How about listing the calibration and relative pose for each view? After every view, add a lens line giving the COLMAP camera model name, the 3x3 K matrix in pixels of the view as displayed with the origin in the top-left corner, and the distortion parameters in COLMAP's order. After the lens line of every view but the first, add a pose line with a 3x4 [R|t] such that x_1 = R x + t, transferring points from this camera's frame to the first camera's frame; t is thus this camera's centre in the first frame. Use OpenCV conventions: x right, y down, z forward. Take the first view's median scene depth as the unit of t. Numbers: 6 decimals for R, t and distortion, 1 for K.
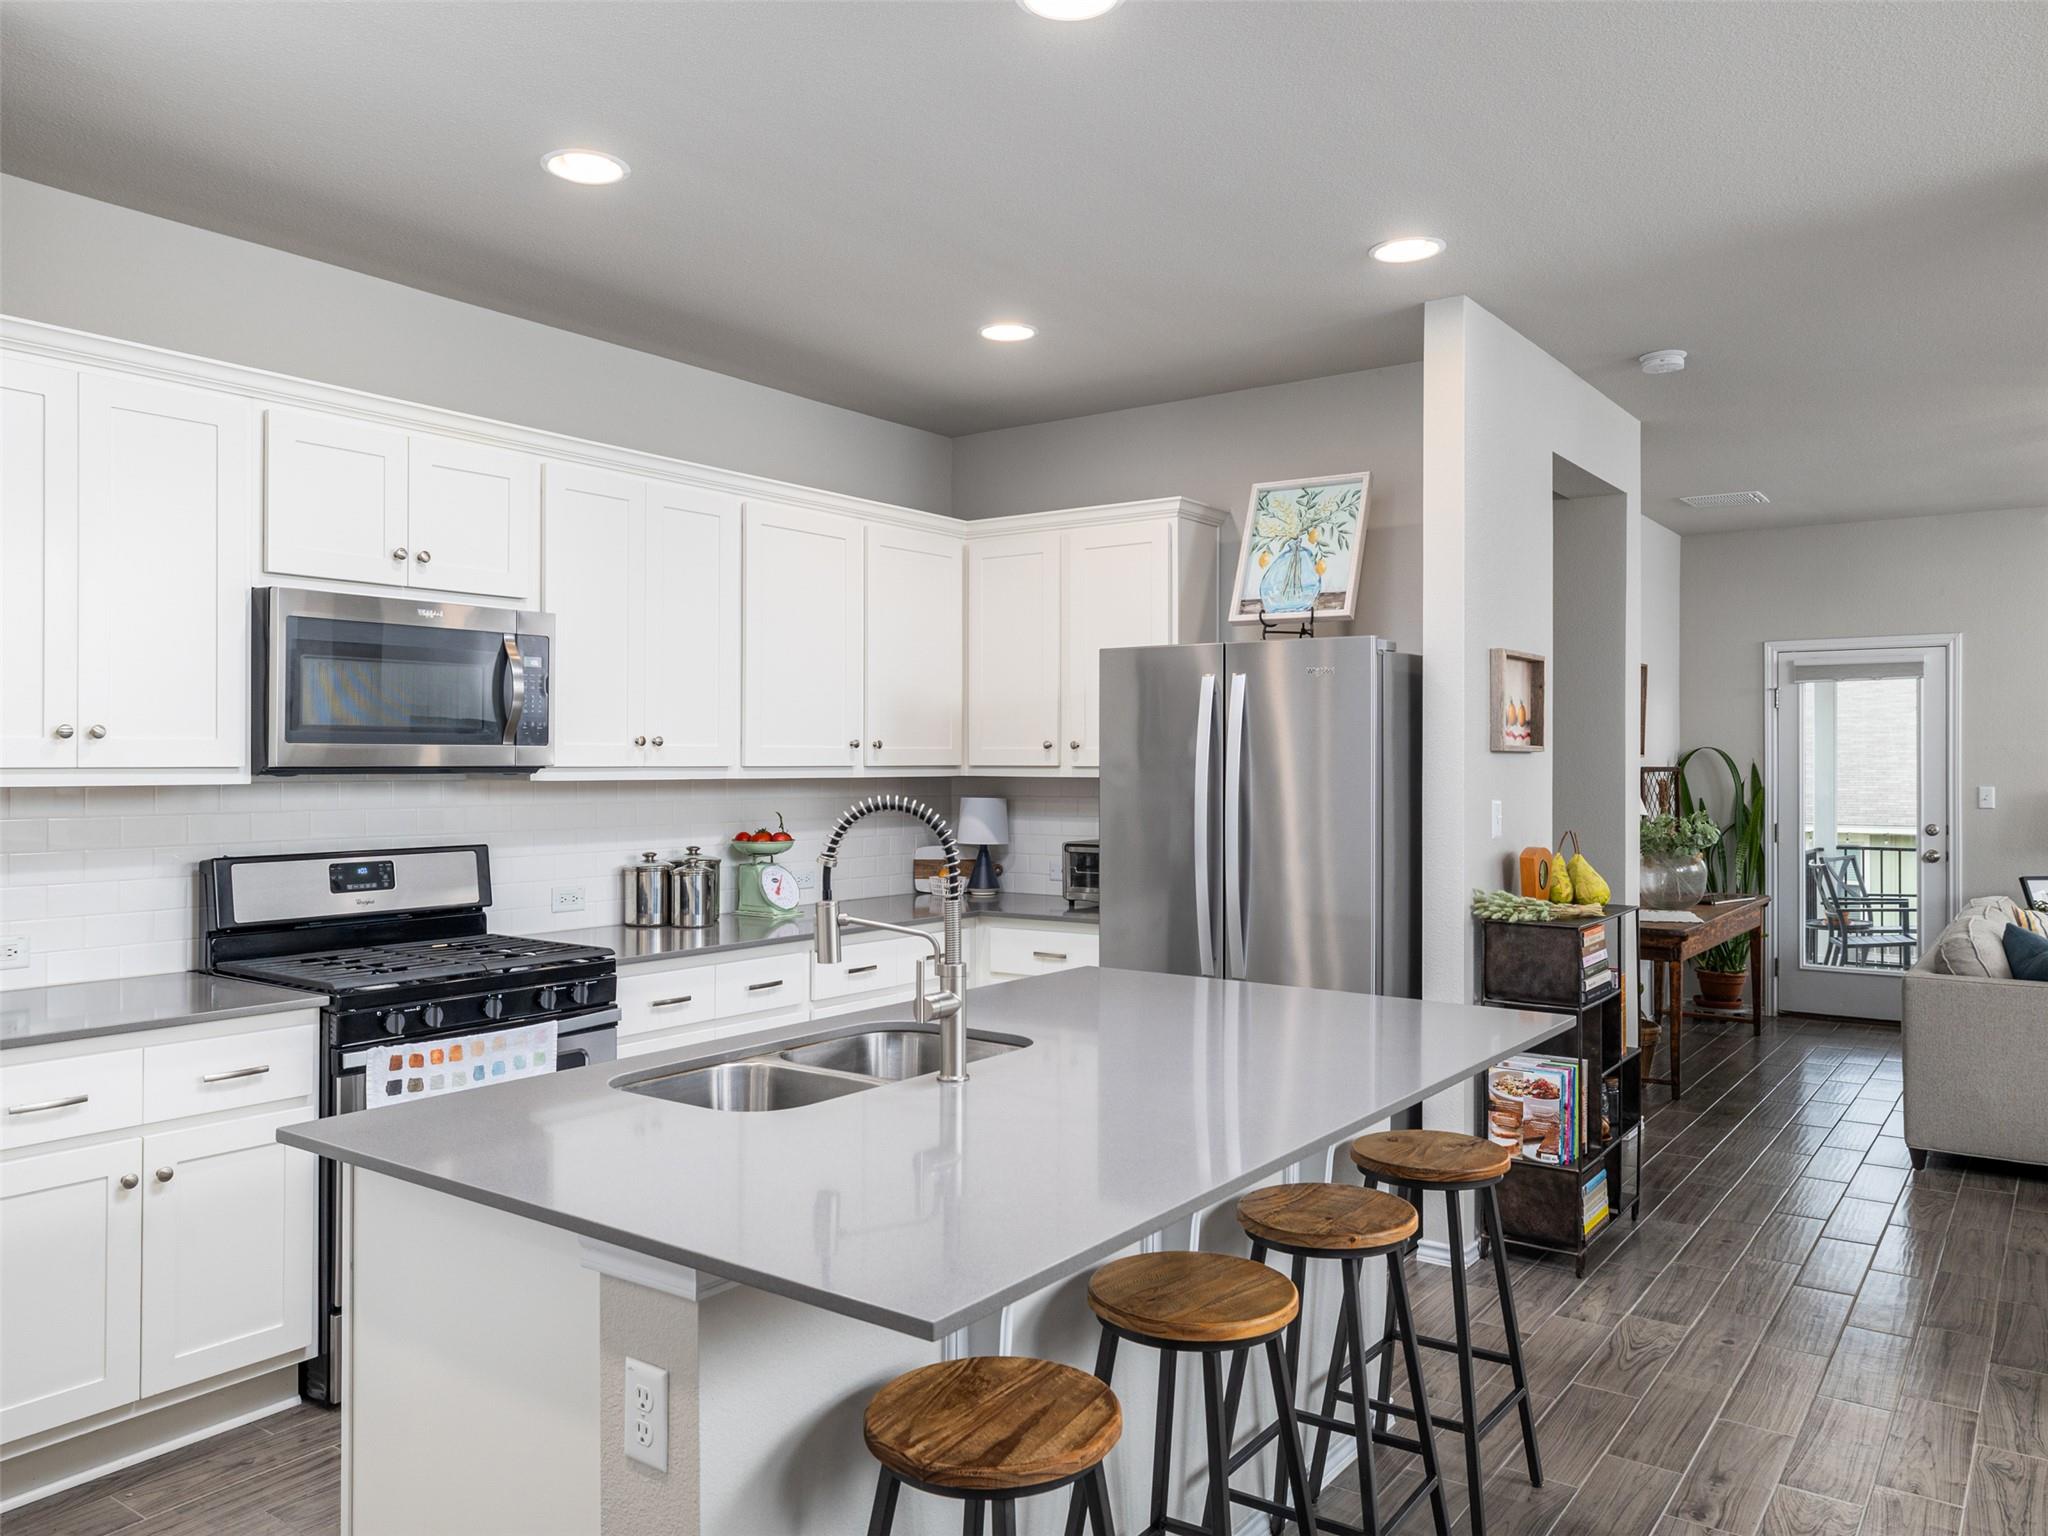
lens RADIAL K [[1478.8, 0, 1025.5], [0, 1478.8, 759.3], [0, 0, 1]] dist [0.006845, 0.003559]
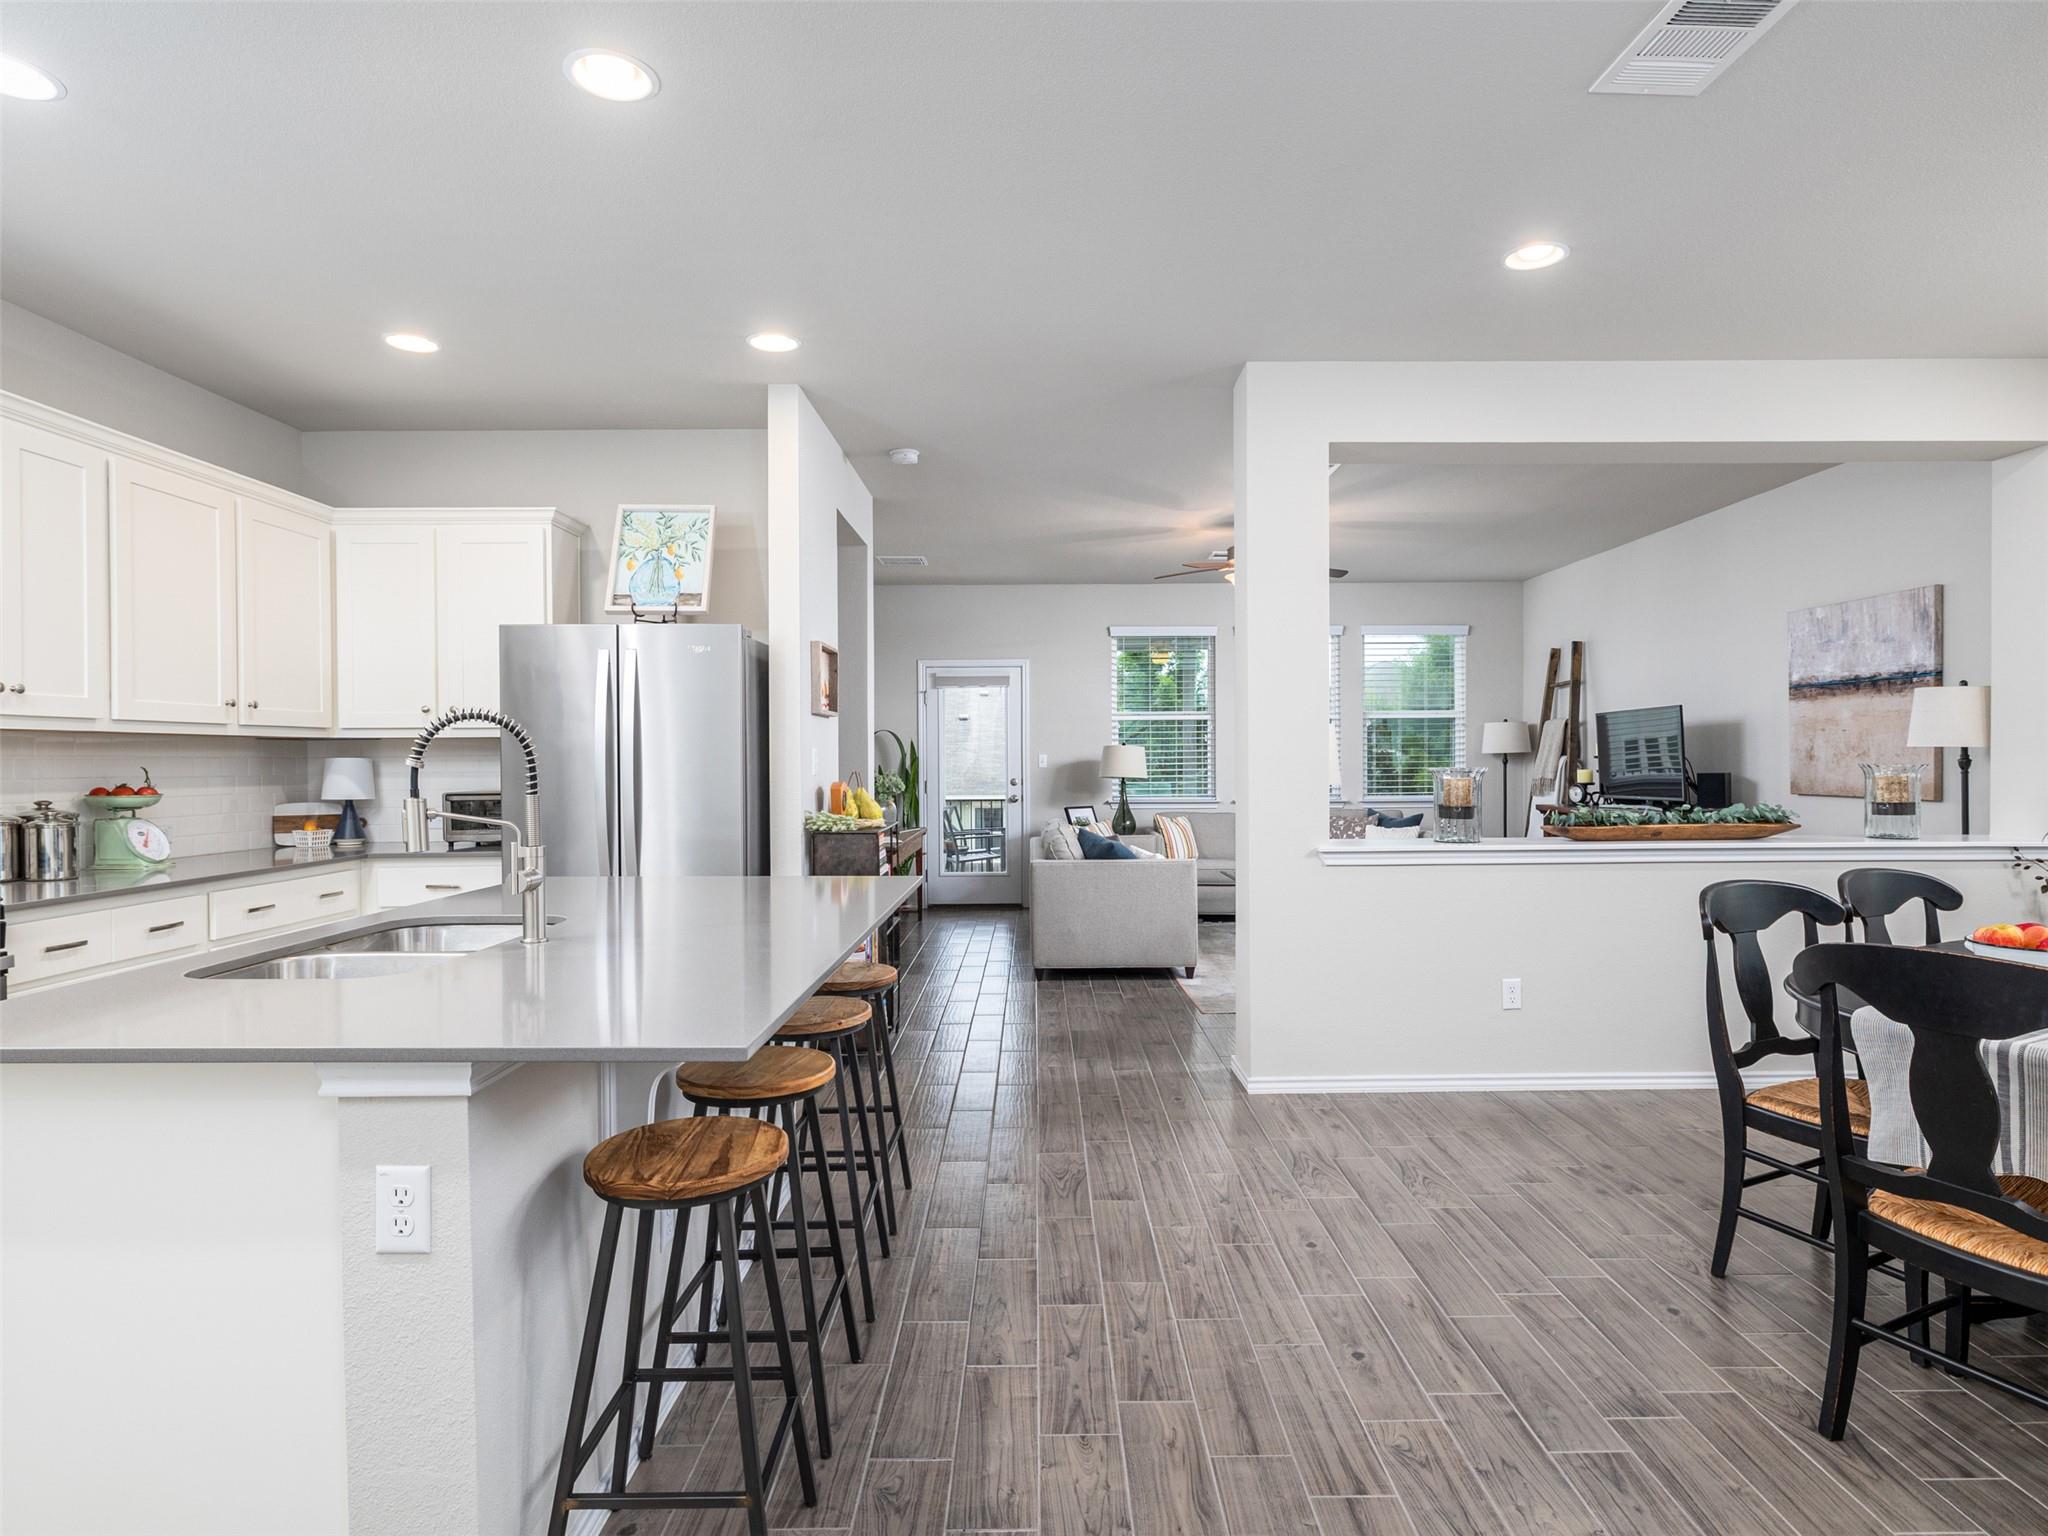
lens RADIAL K [[1128.1, 0, 1035.3], [0, 1128.1, 769.9], [0, 0, 1]] dist [0.004288, -0.002536]
pose [[0.812276, -0.011772, 0.583155, -0.139384], [0.005844, 0.999910, 0.012045, 0.036450], [-0.583245, -0.006376, 0.812272, 0.003469]]
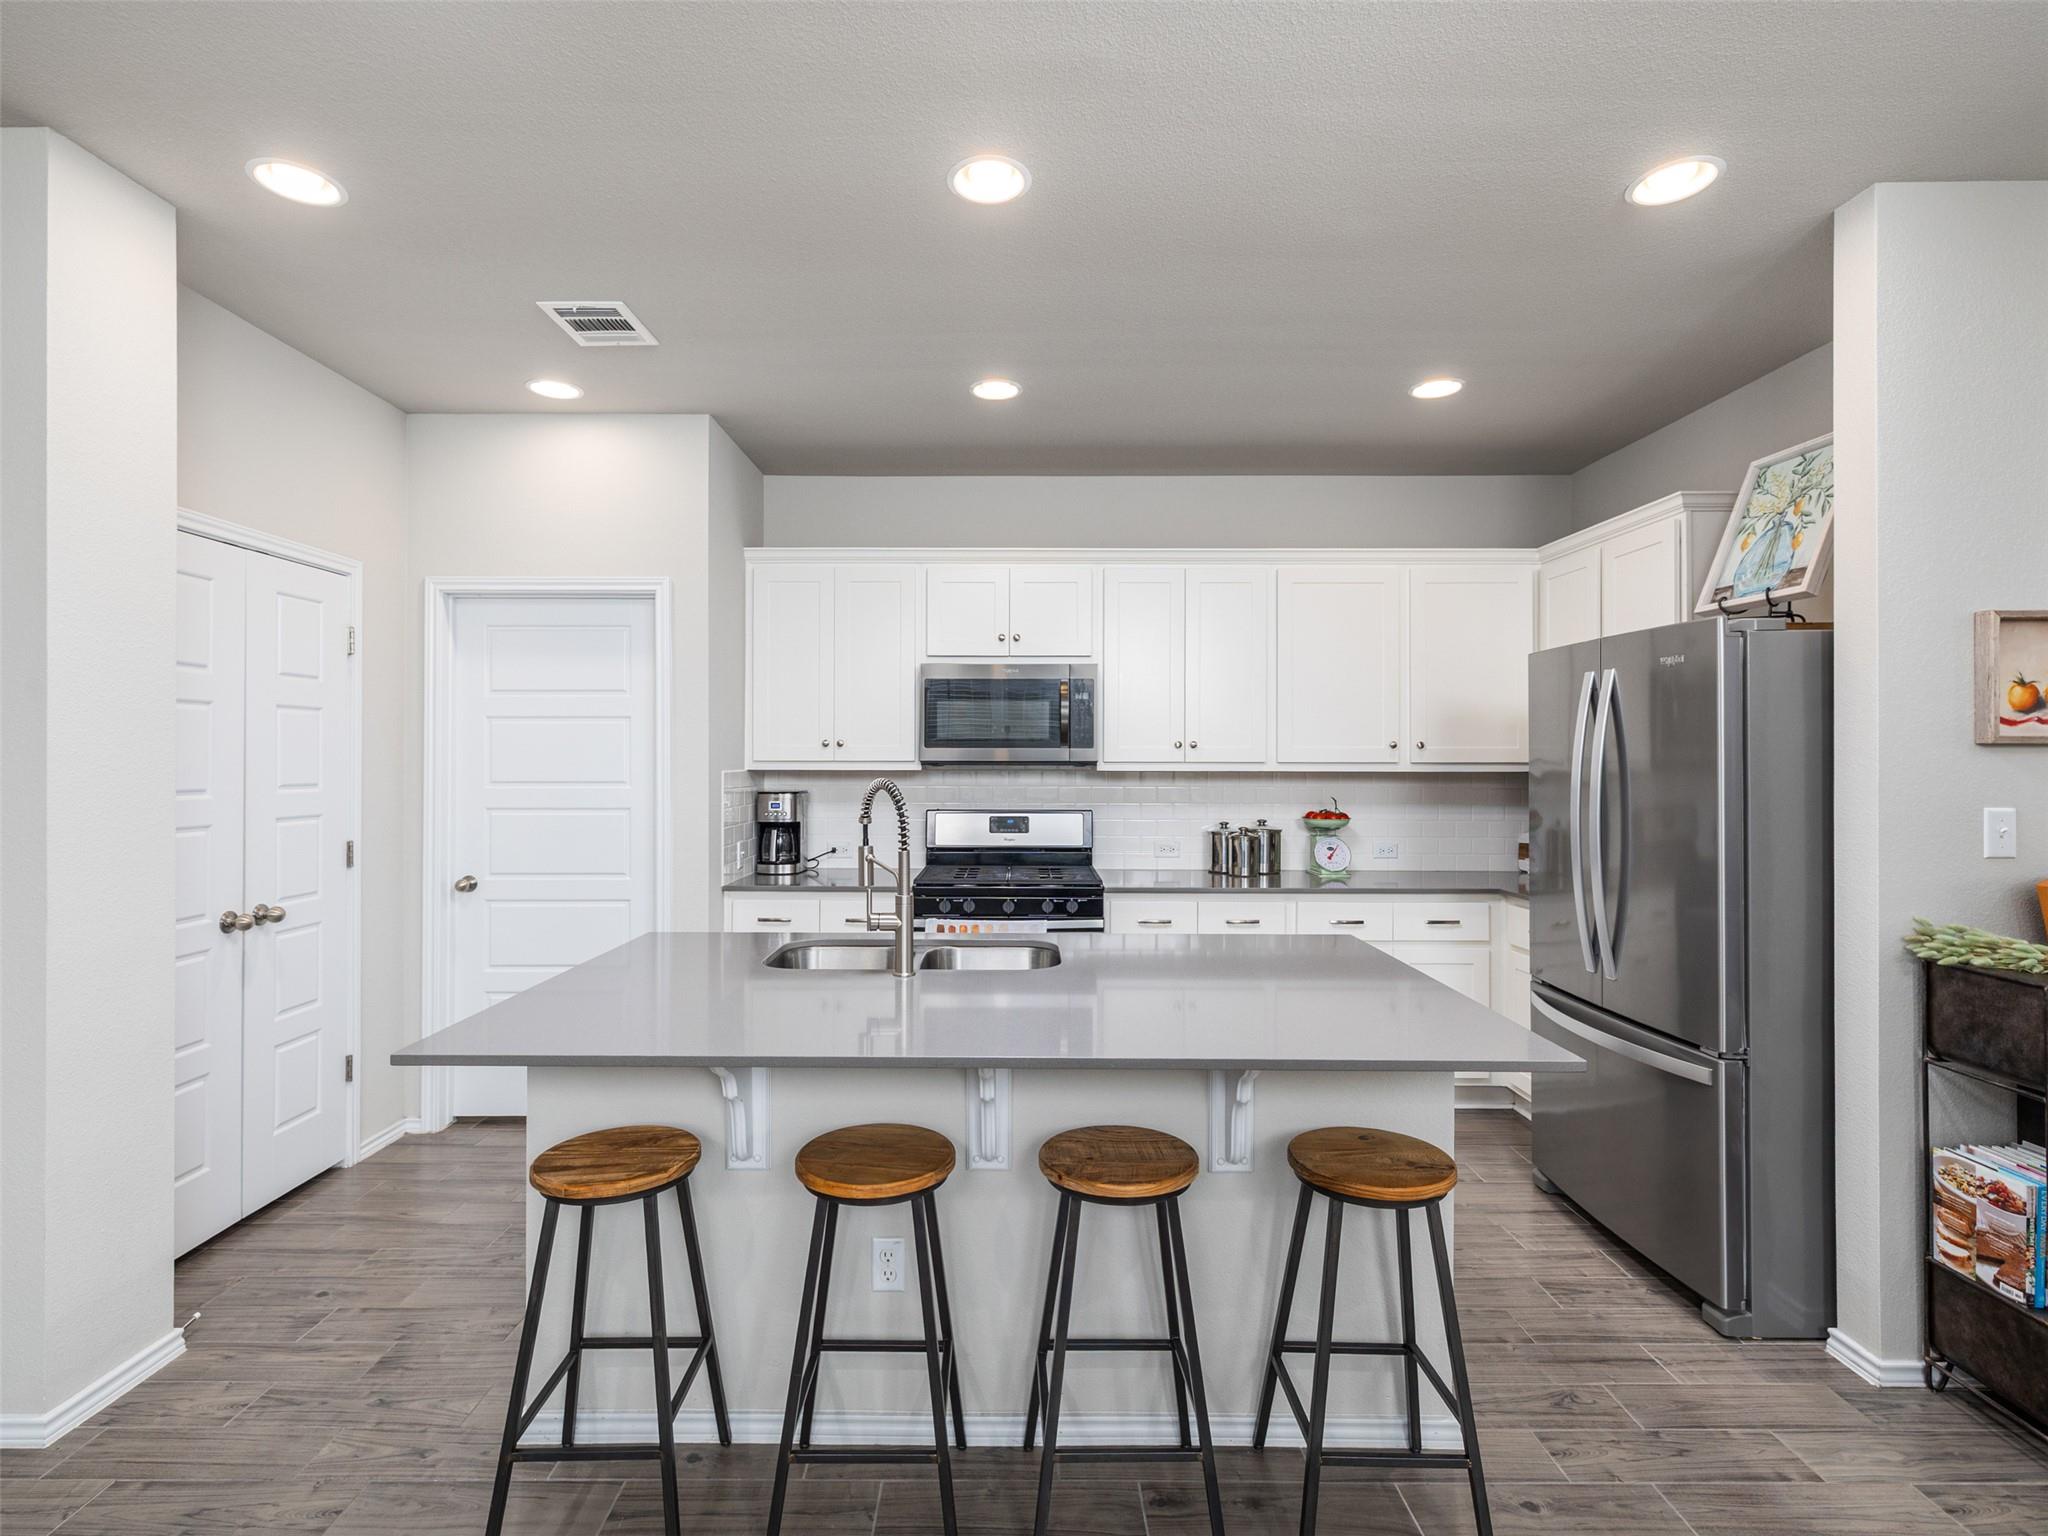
lens RADIAL K [[994.8, 0, 1009.2], [0, 994.8, 753.1], [0, 0, 1]] dist [0.001135, 0.000047]
pose [[0.582228, -0.005576, -0.813007, 0.443049], [-0.000578, 0.999973, -0.007272, 0.003404], [0.813026, 0.004704, 0.582209, 0.284281]]
